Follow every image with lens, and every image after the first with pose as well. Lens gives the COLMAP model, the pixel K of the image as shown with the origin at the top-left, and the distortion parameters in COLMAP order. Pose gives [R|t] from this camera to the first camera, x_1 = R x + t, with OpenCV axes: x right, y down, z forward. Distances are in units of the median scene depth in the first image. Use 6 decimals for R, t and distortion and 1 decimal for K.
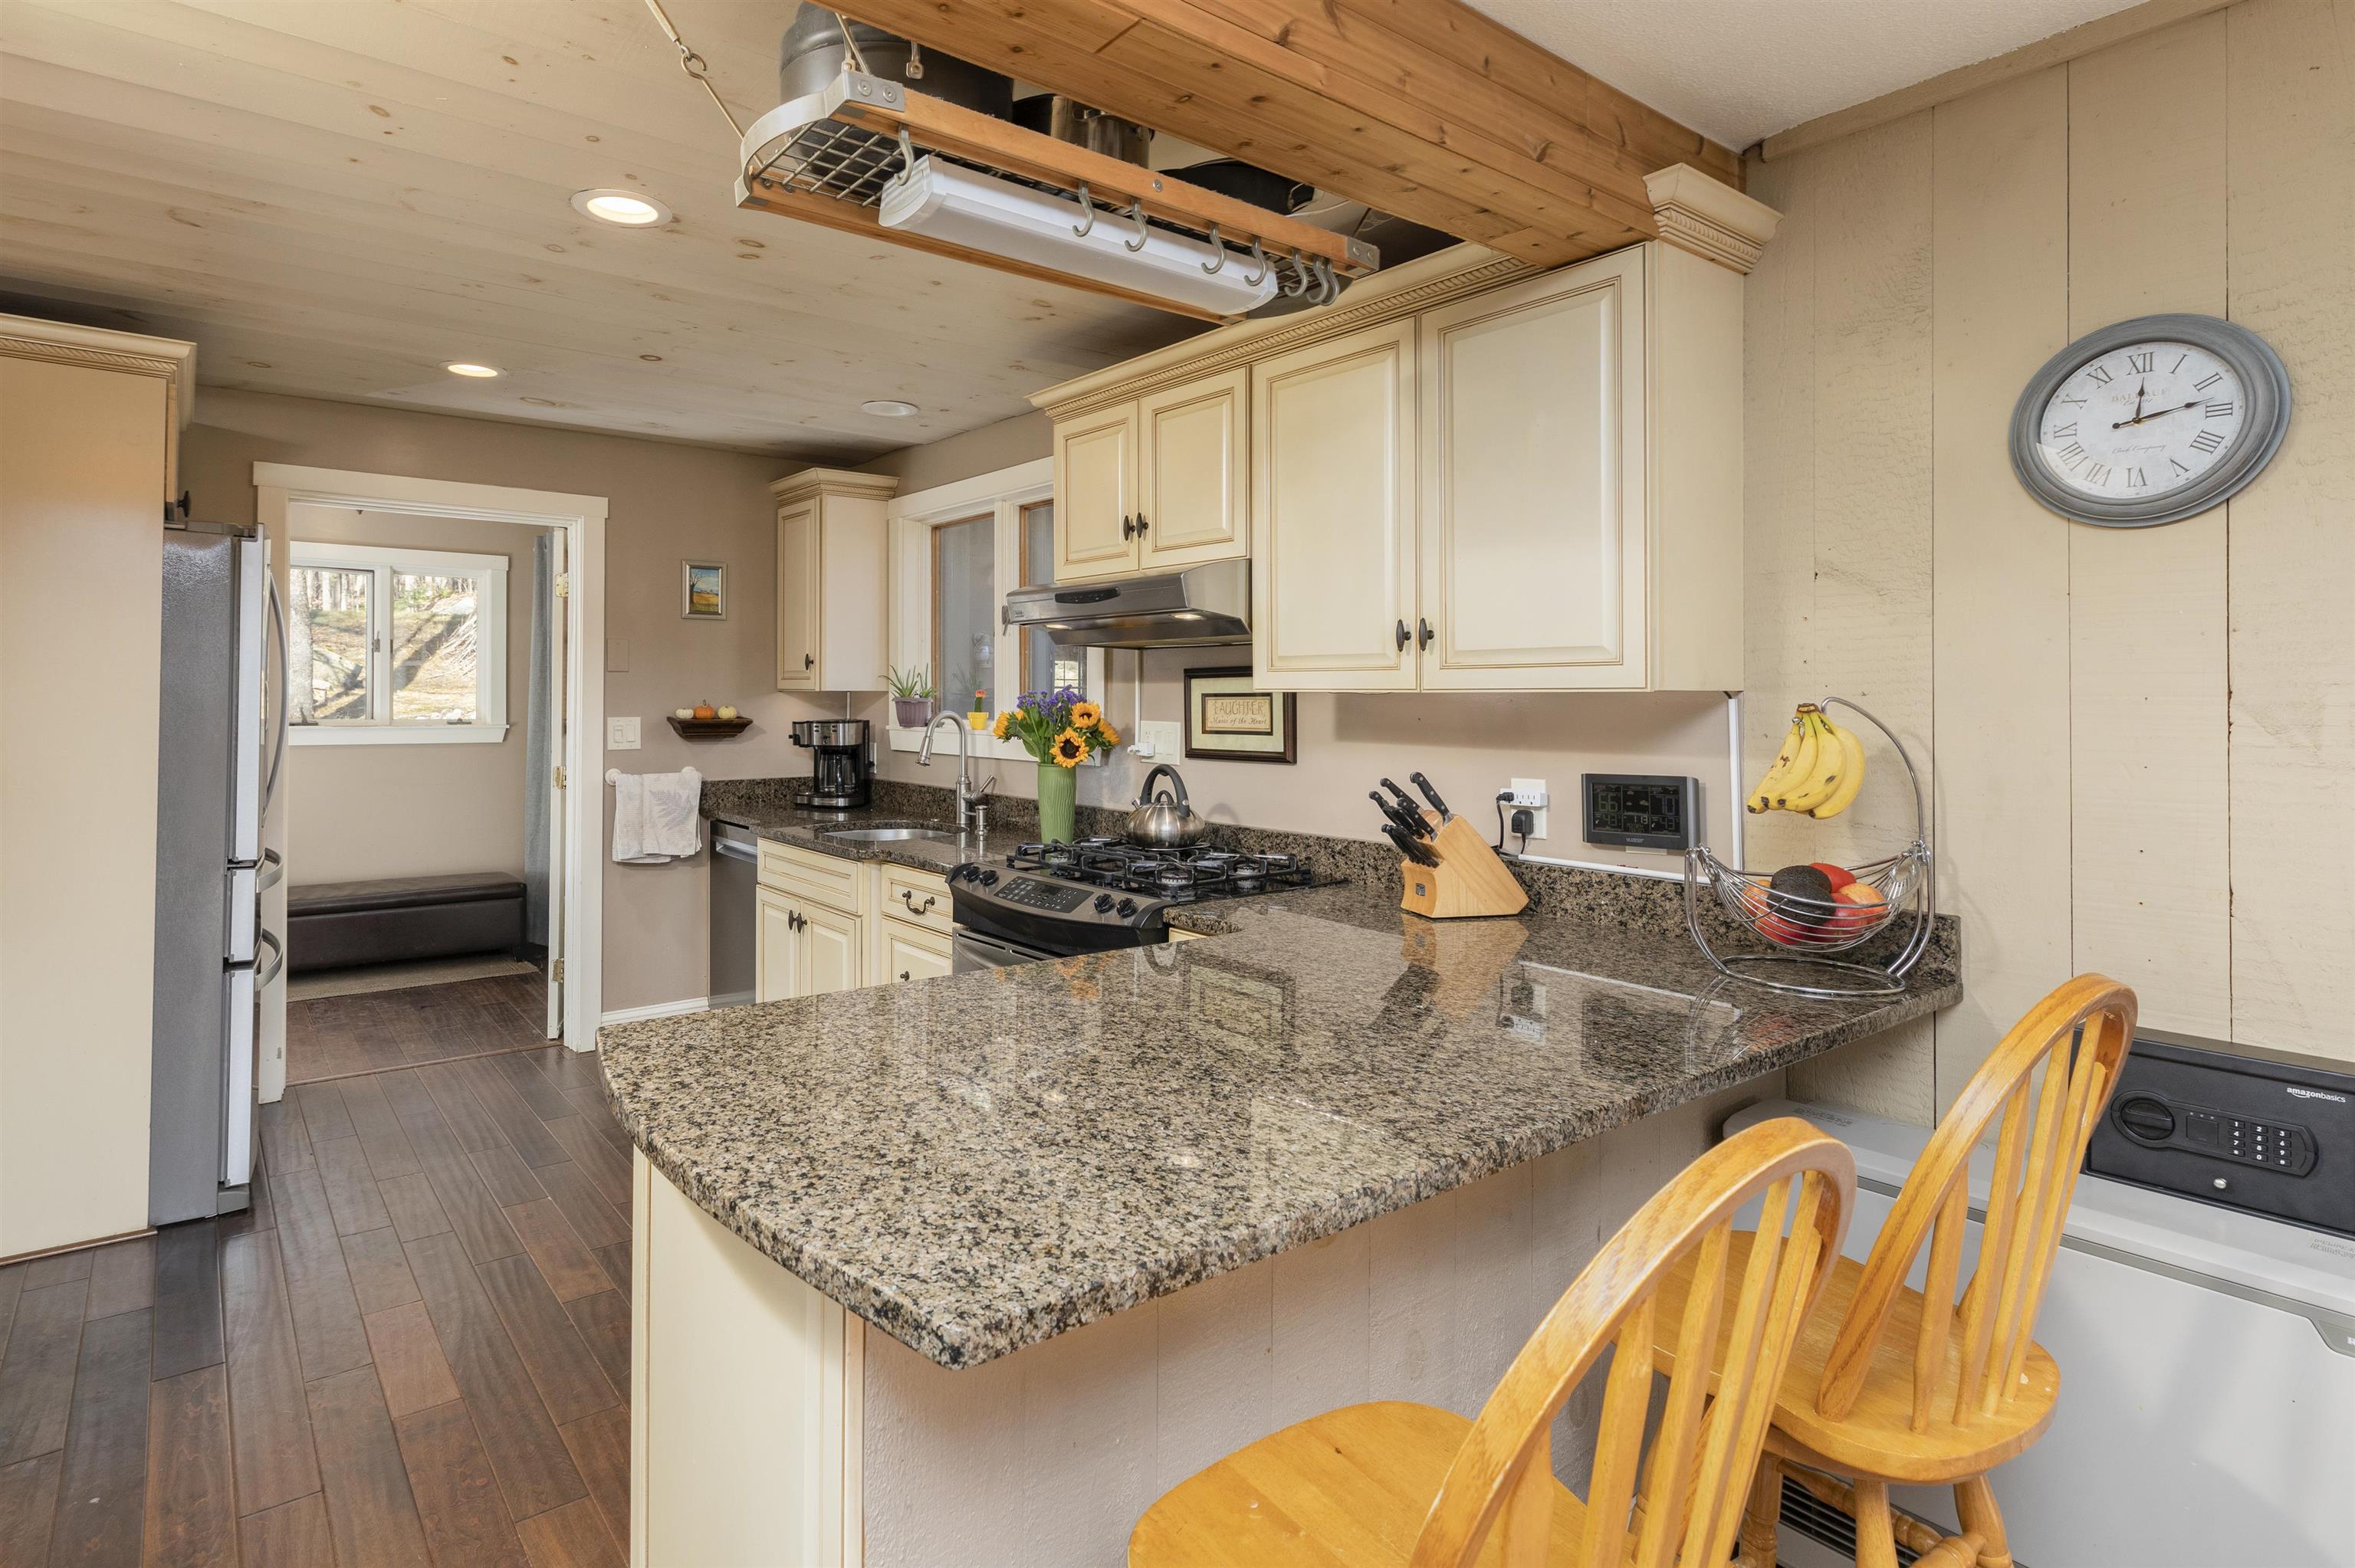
lens RADIAL K [[1165.5, 0, 1078.7], [0, 1165.5, 663.7], [0, 0, 1]] dist [0.001628, -0.000393]
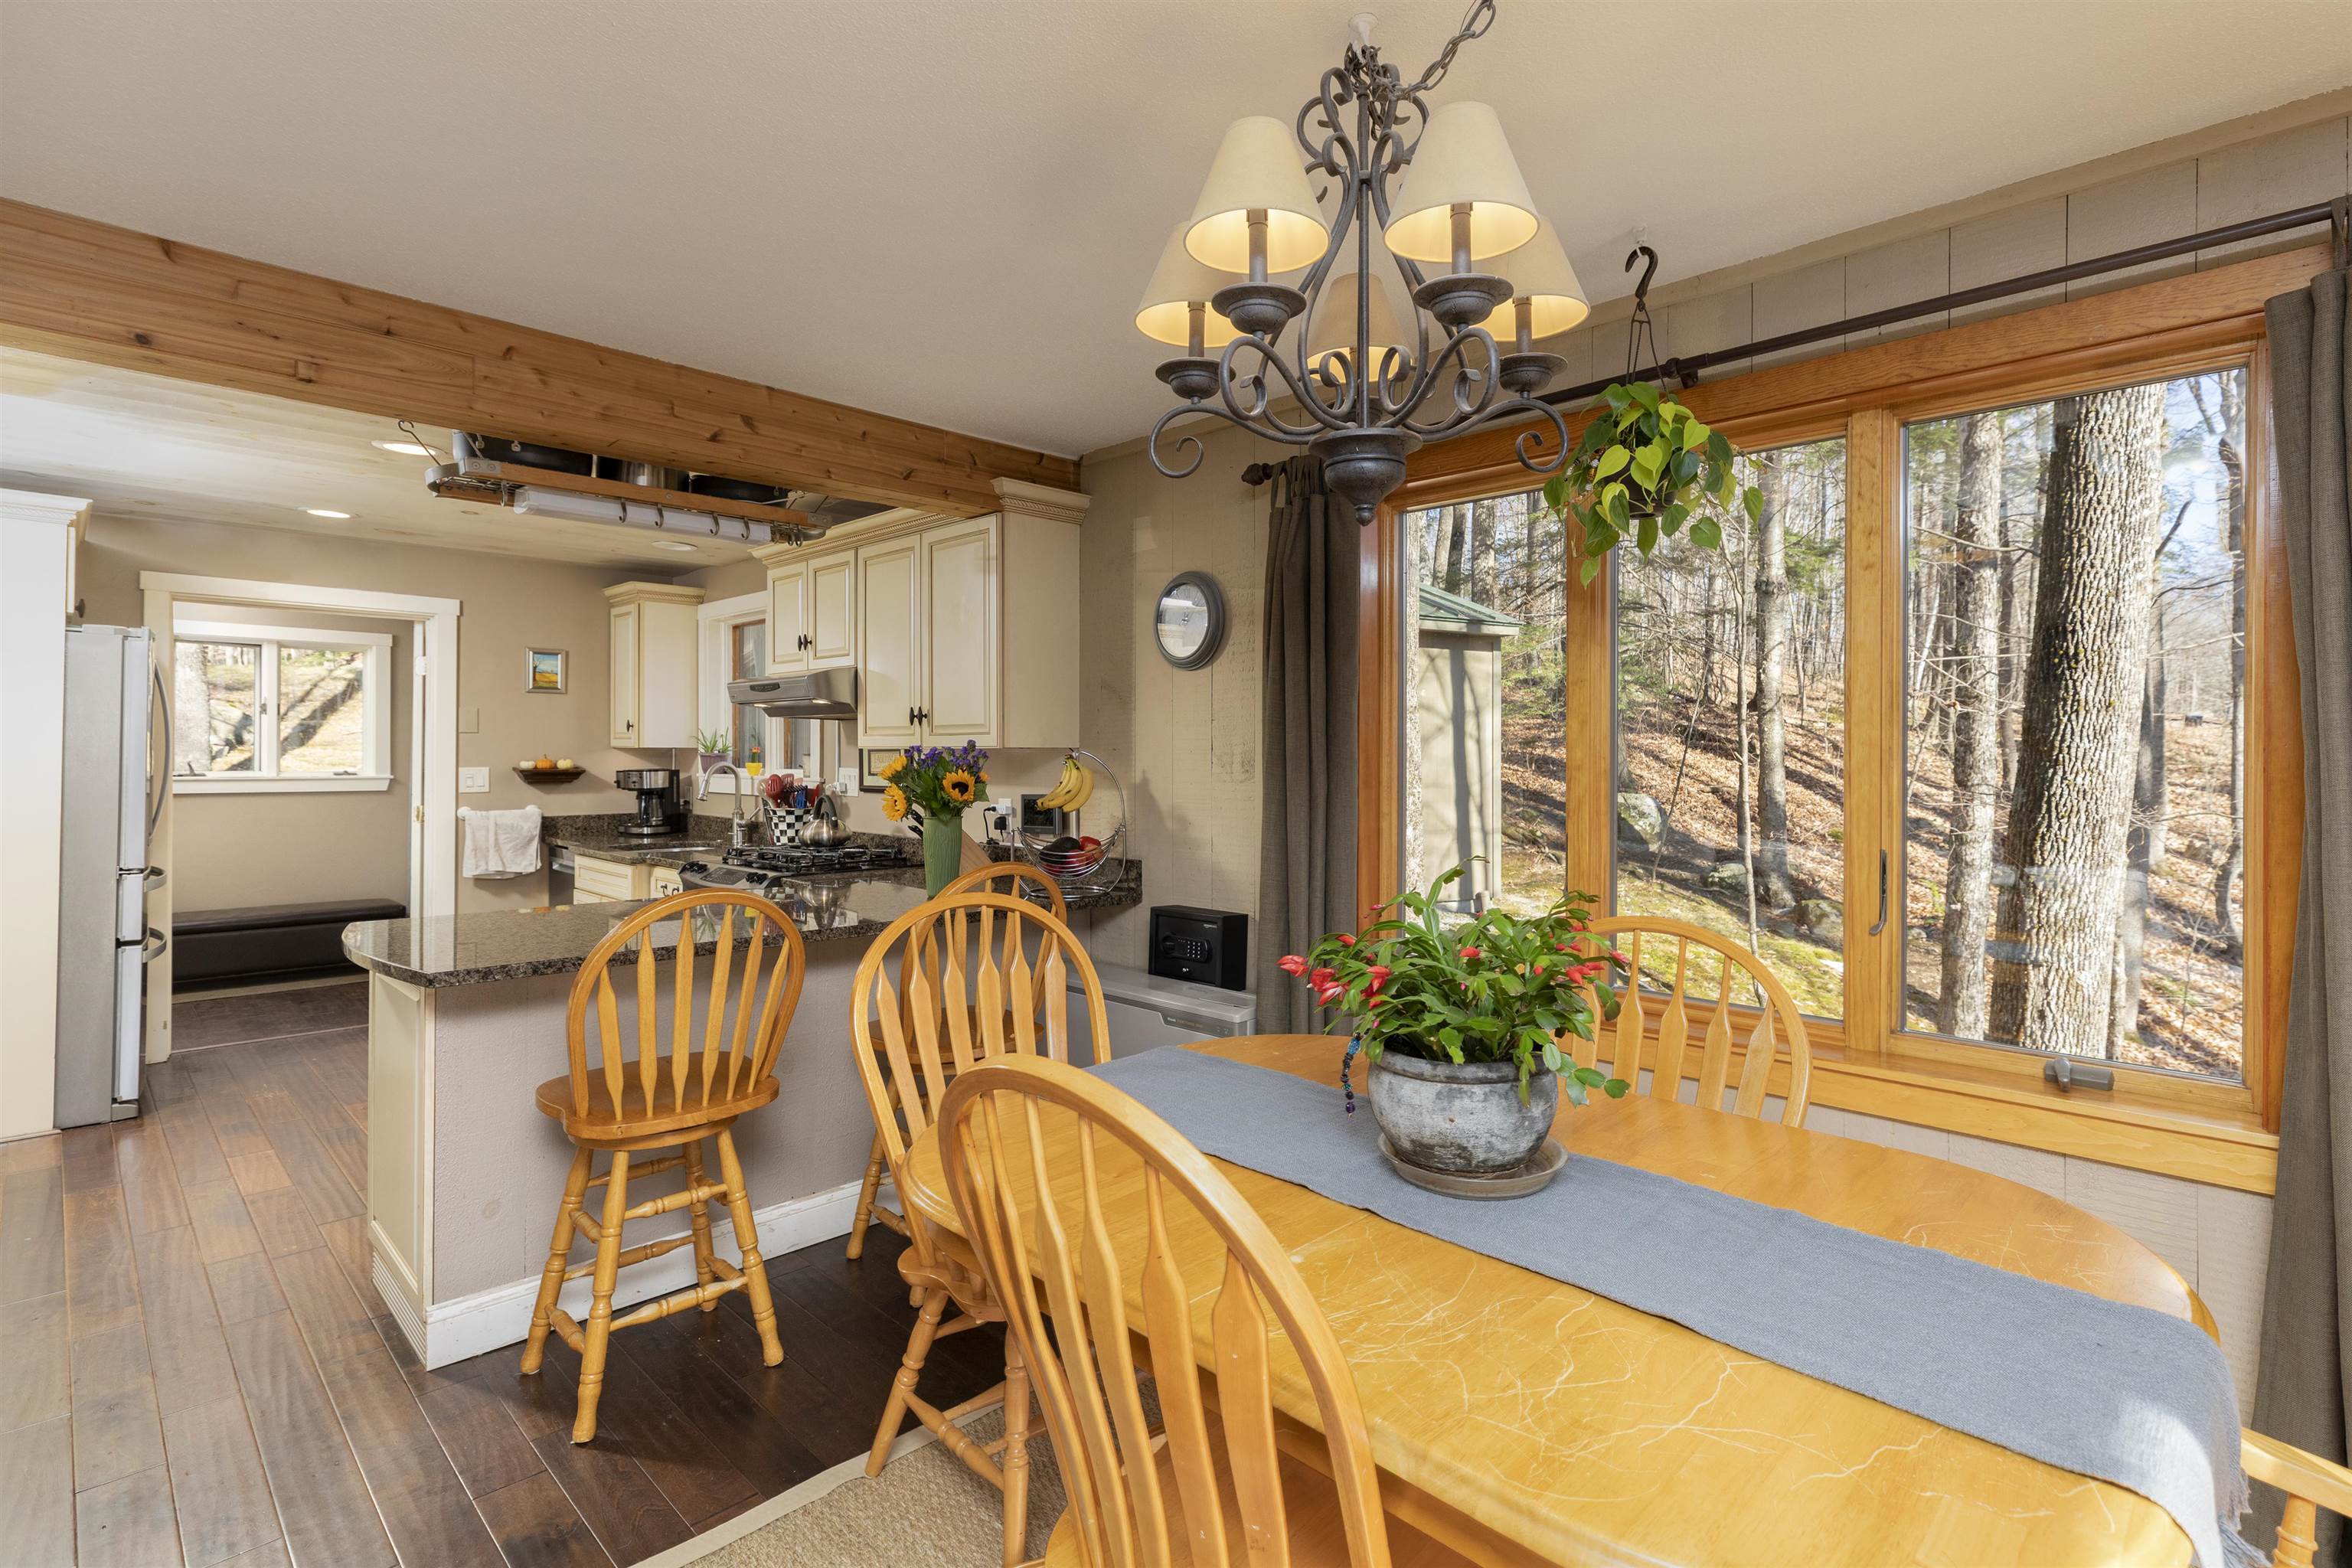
lens RADIAL K [[1067.1, 0, 1254.0], [0, 1067.1, 741.4], [0, 0, 1]] dist [-0.001344, 0.000899]
pose [[0.981375, 0.005897, 0.192009, 0.247259], [-0.008368, 0.999892, 0.012062, -0.004667], [-0.191917, -0.013444, 0.981319, -0.353300]]
